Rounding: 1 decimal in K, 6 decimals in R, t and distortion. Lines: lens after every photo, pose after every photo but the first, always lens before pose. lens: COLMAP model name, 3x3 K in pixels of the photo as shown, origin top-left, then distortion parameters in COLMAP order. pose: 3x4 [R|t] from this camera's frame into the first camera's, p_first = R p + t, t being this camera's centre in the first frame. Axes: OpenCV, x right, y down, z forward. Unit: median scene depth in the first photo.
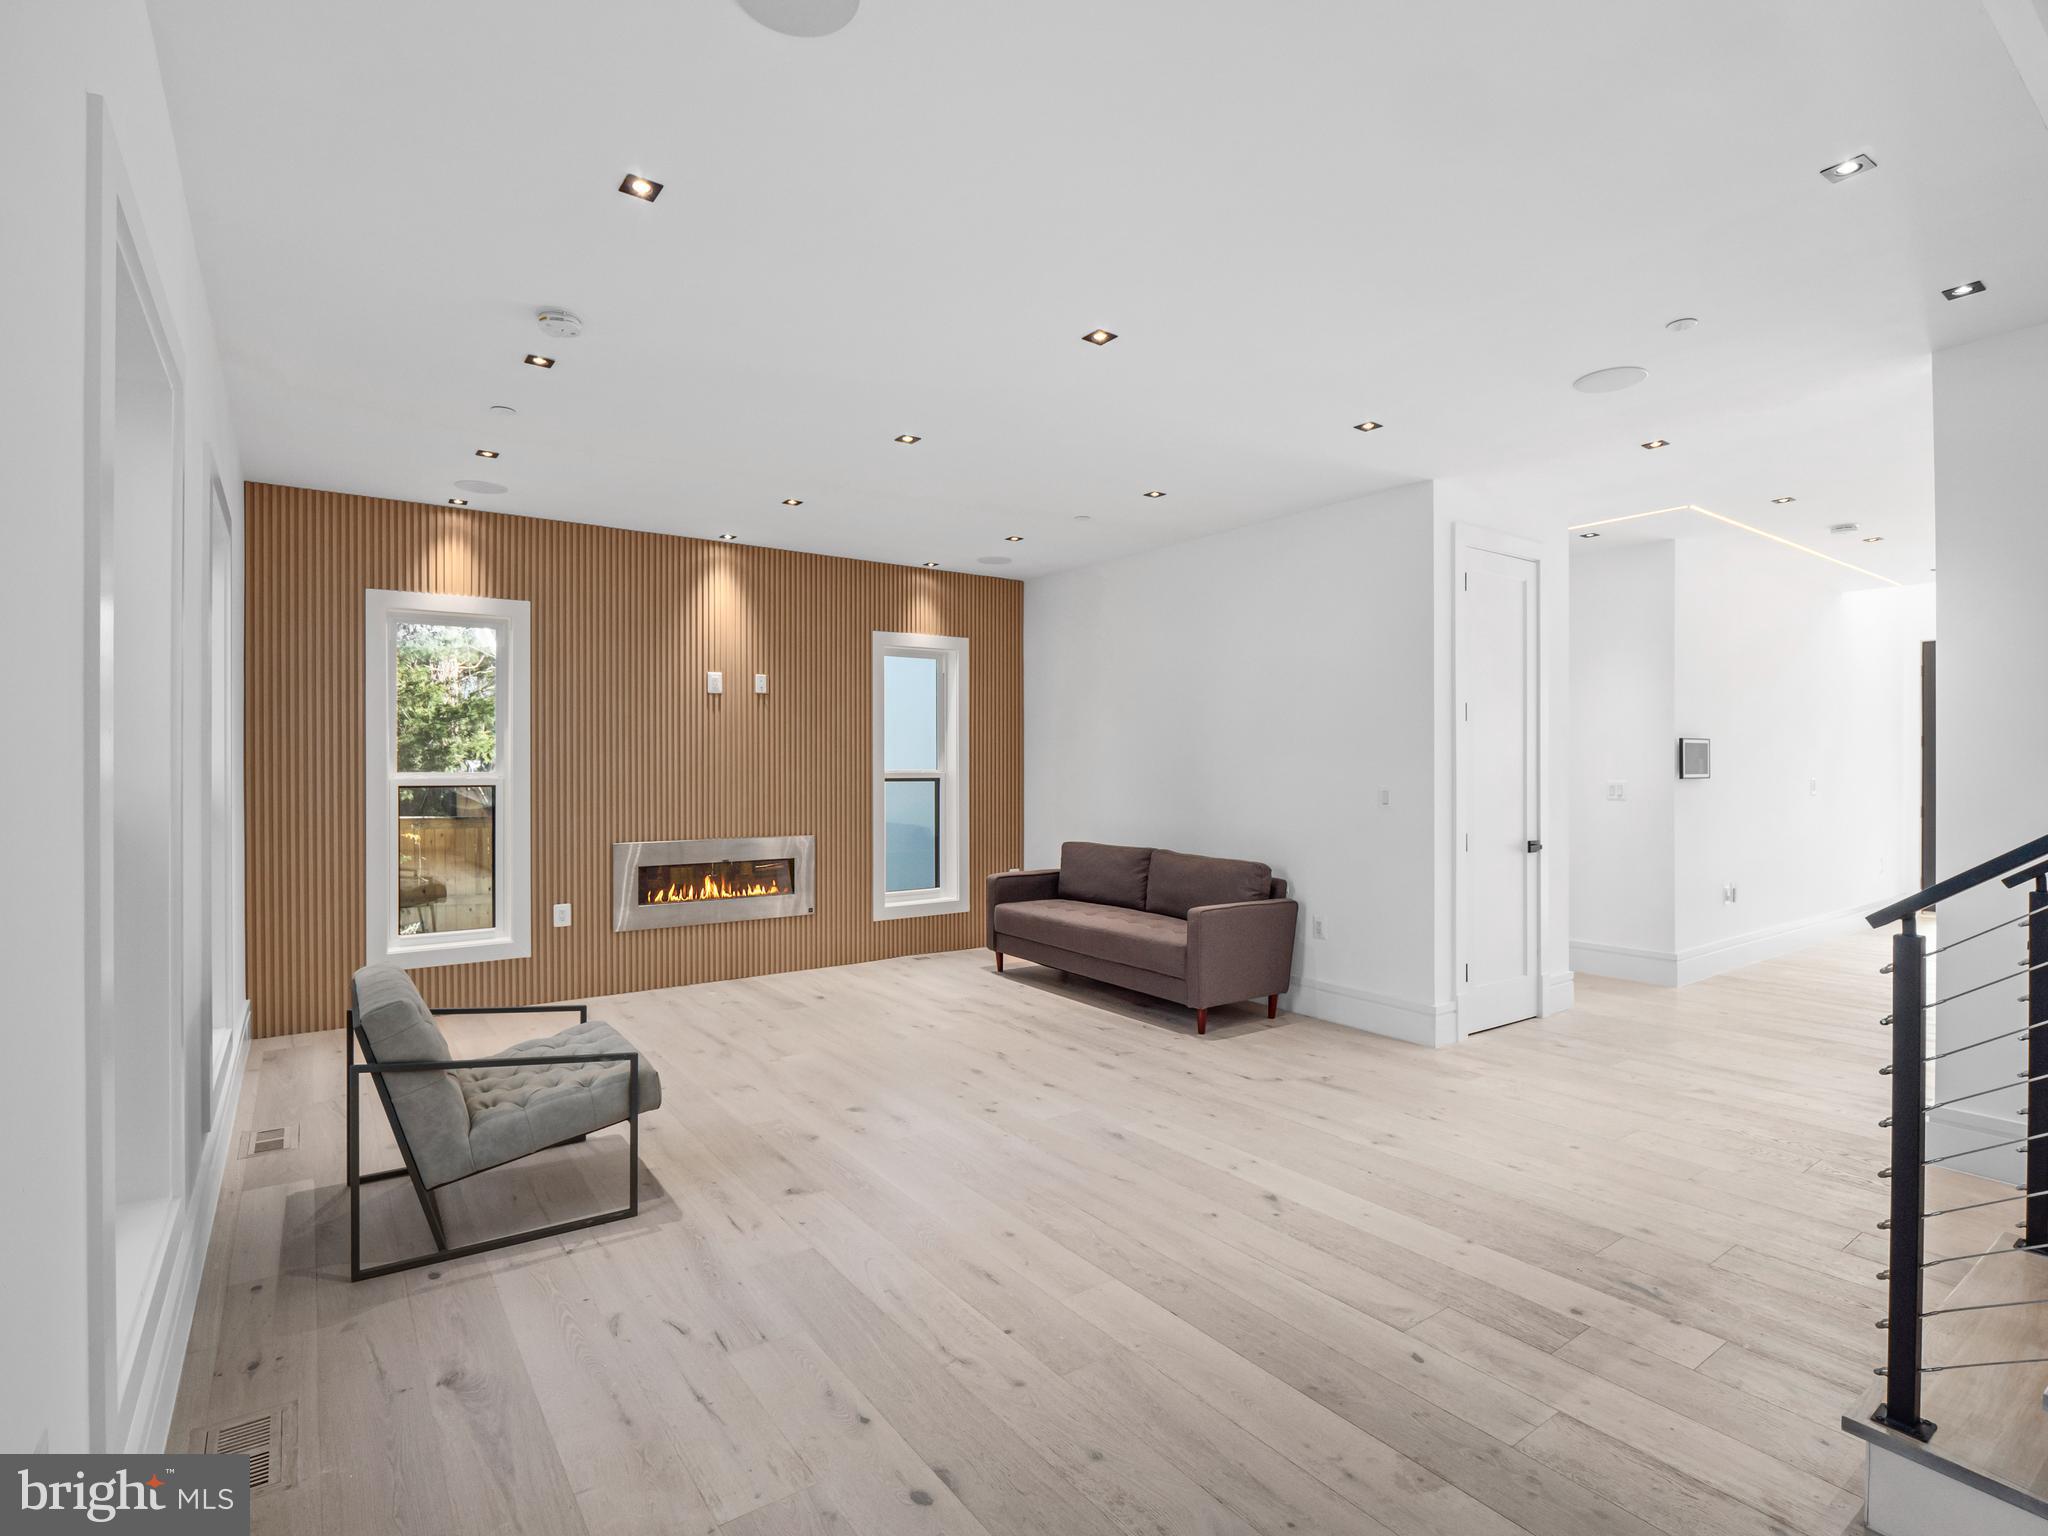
lens RADIAL K [[990.1, 0, 1007.4], [0, 990.1, 772.8], [0, 0, 1]] dist [-0.000567, -0.000389]
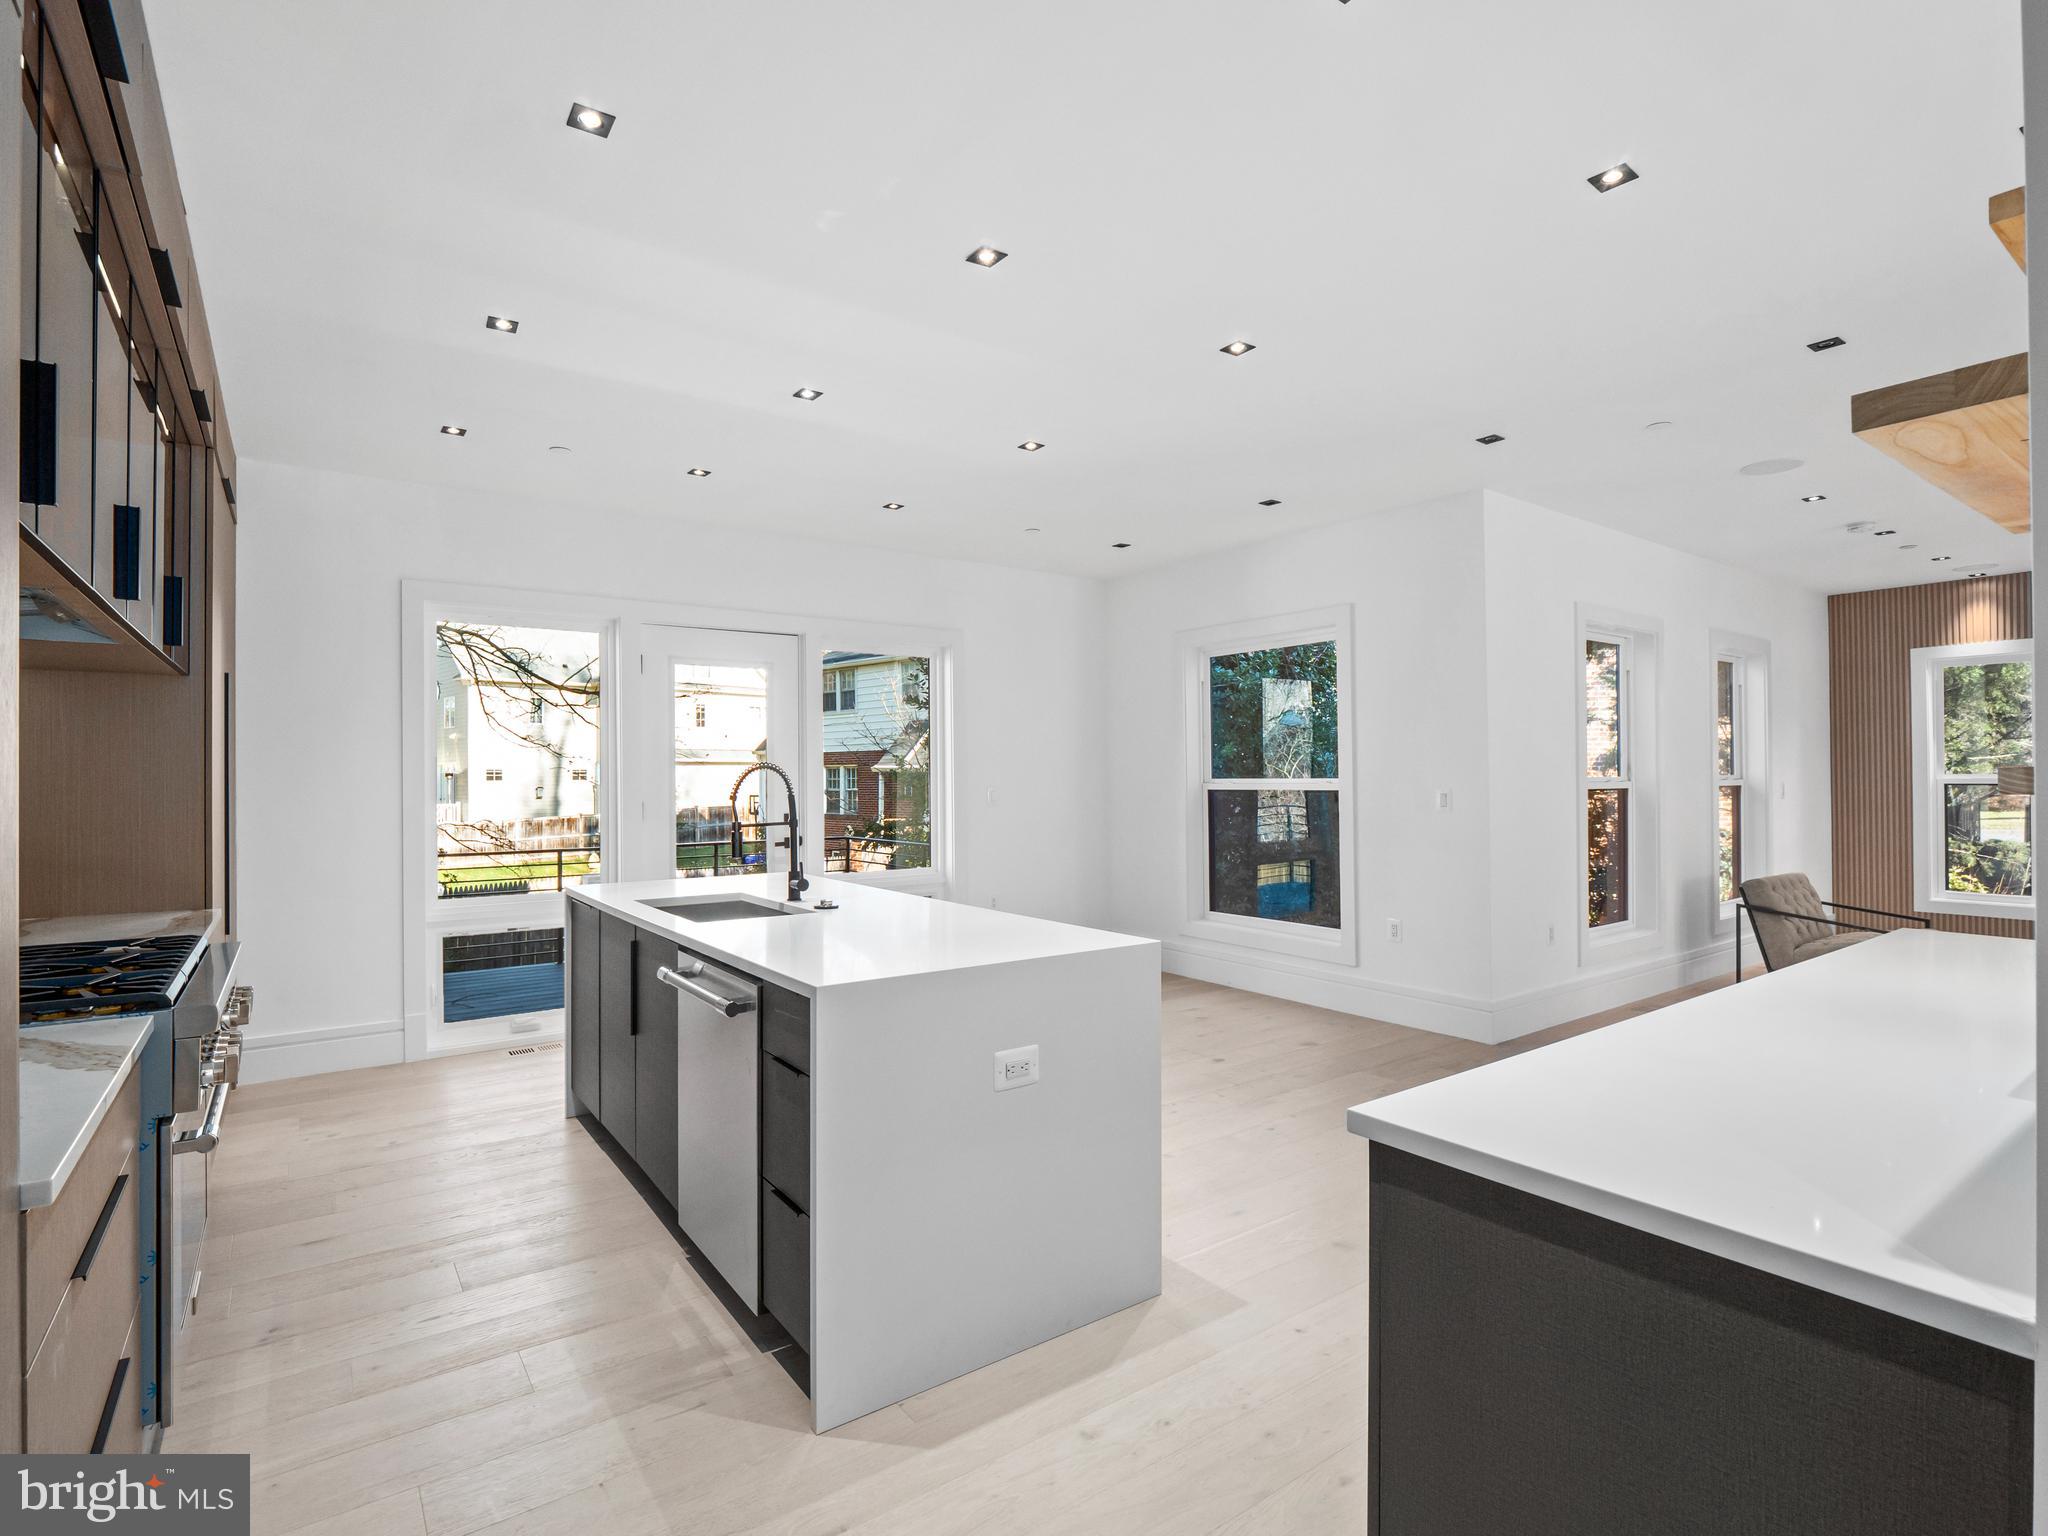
lens RADIAL K [[990.1, 0, 1007.4], [0, 990.1, 772.8], [0, 0, 1]] dist [-0.000567, -0.000389]
pose [[0.017240, -0.010220, -0.999799, 0.632892], [0.003160, 0.999943, -0.010167, 0.005295], [0.999846, -0.002984, 0.017271, -0.284709]]
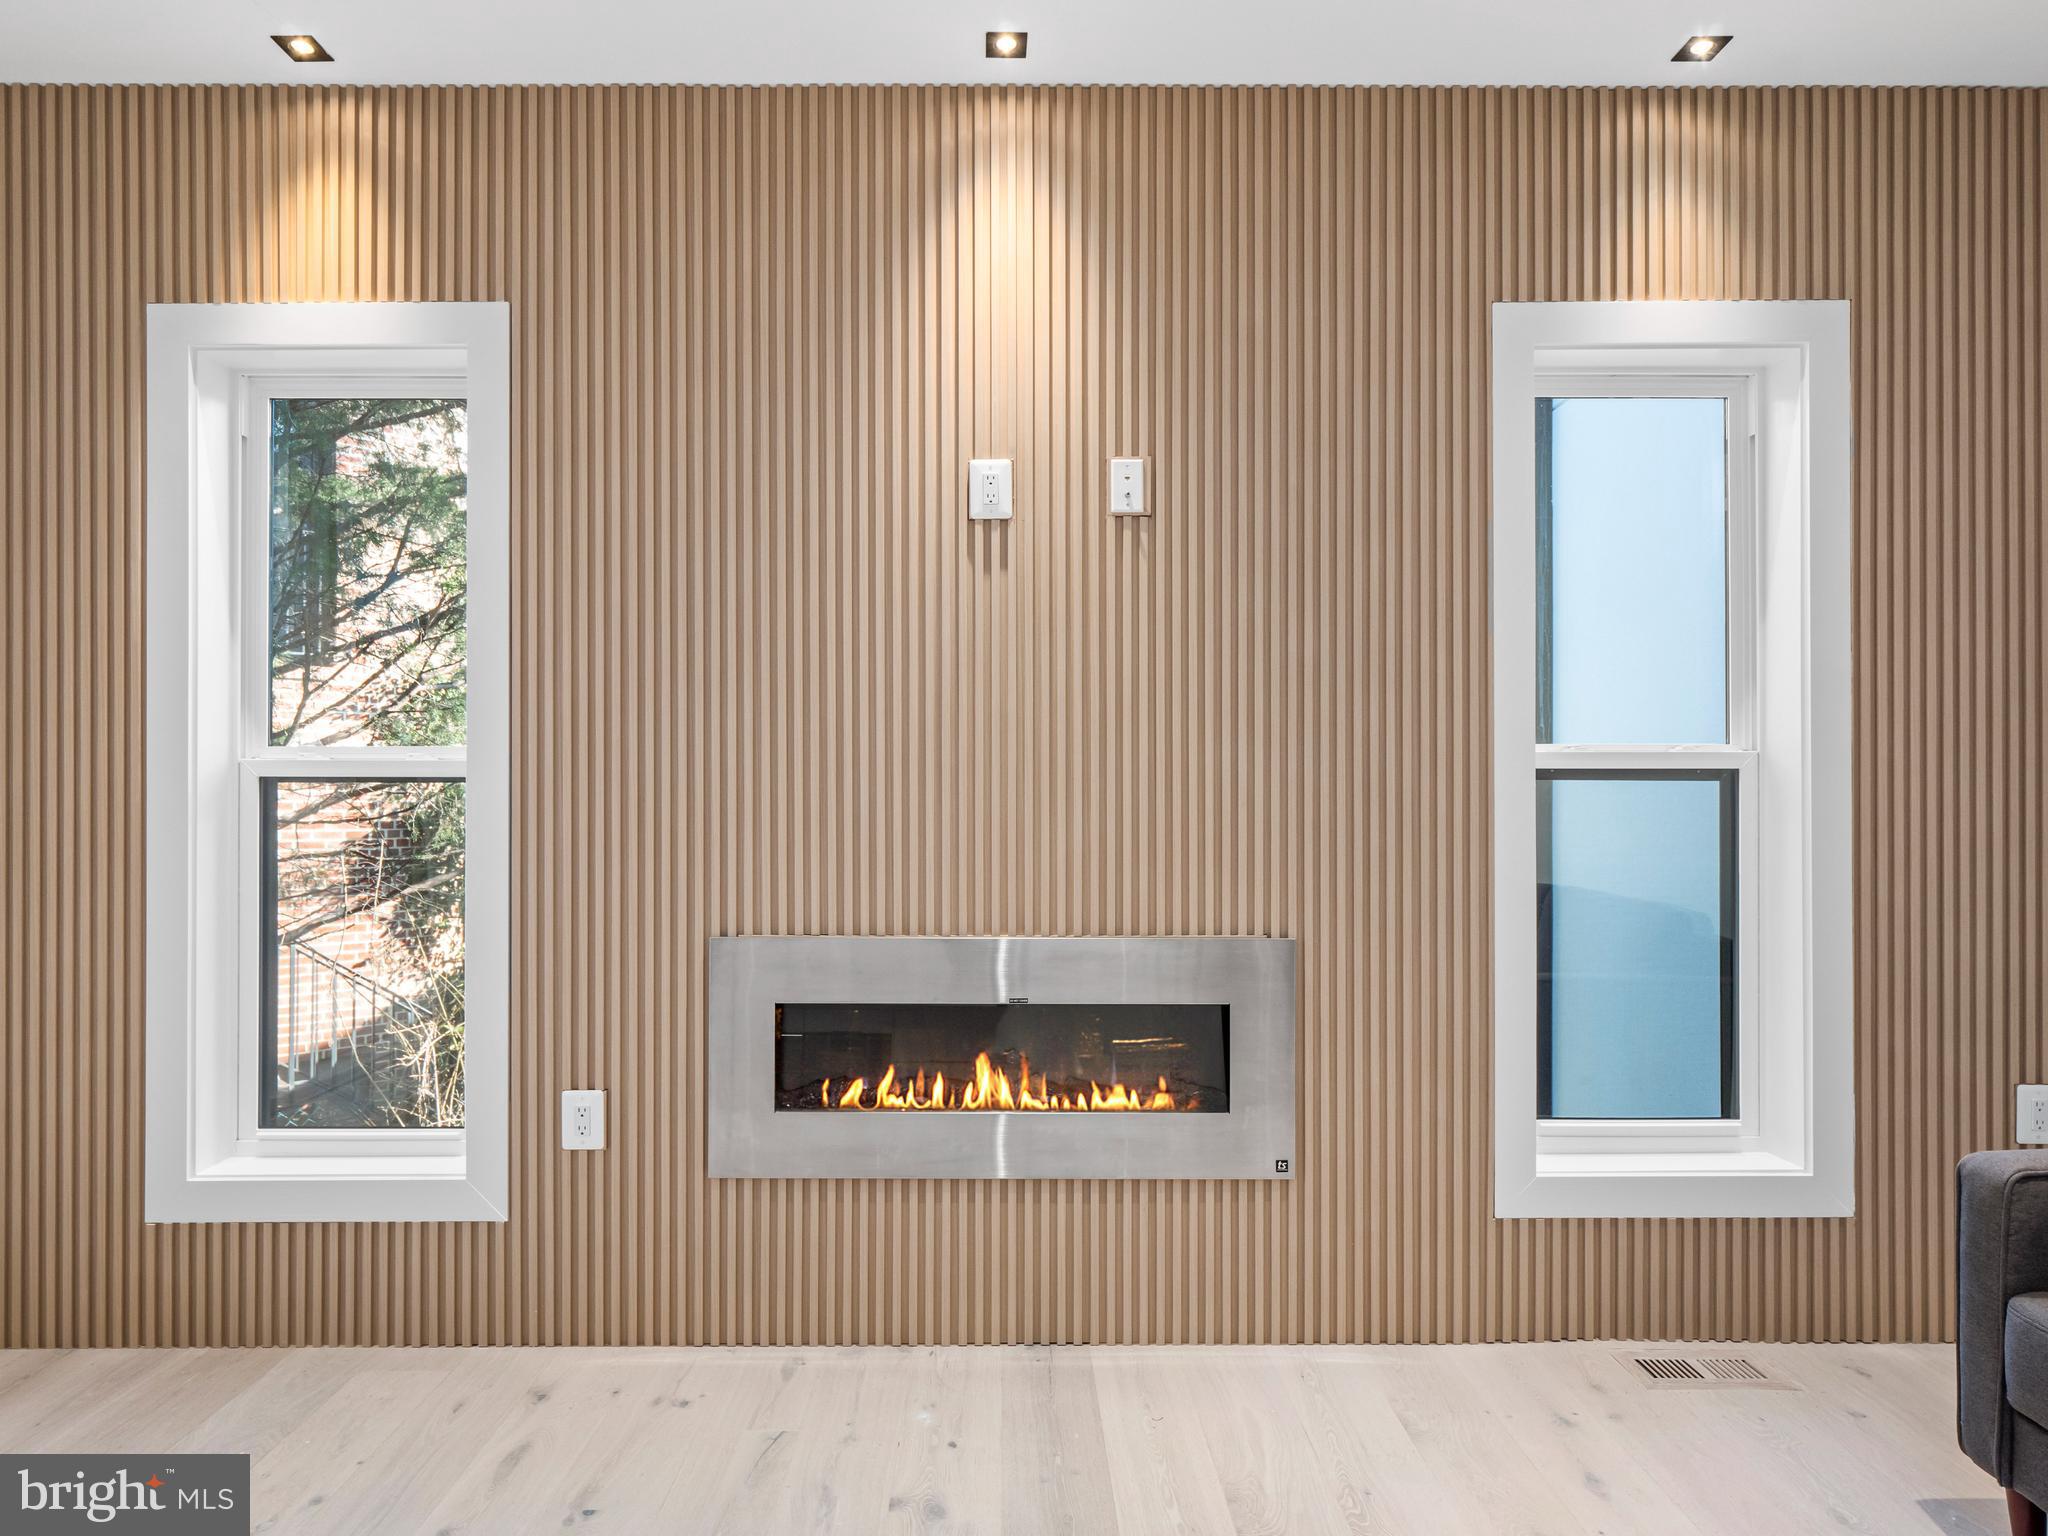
lens RADIAL K [[1301.1, 0, 1019.3], [0, 1301.1, 782.0], [0, 0, 1]] dist [-0.062004, 0.085931]
pose [[0.831278, -0.002094, -0.555854, -0.035304], [-0.002040, 0.999975, -0.006816, 0.013931], [0.555854, 0.006800, 0.831252, 0.613051]]
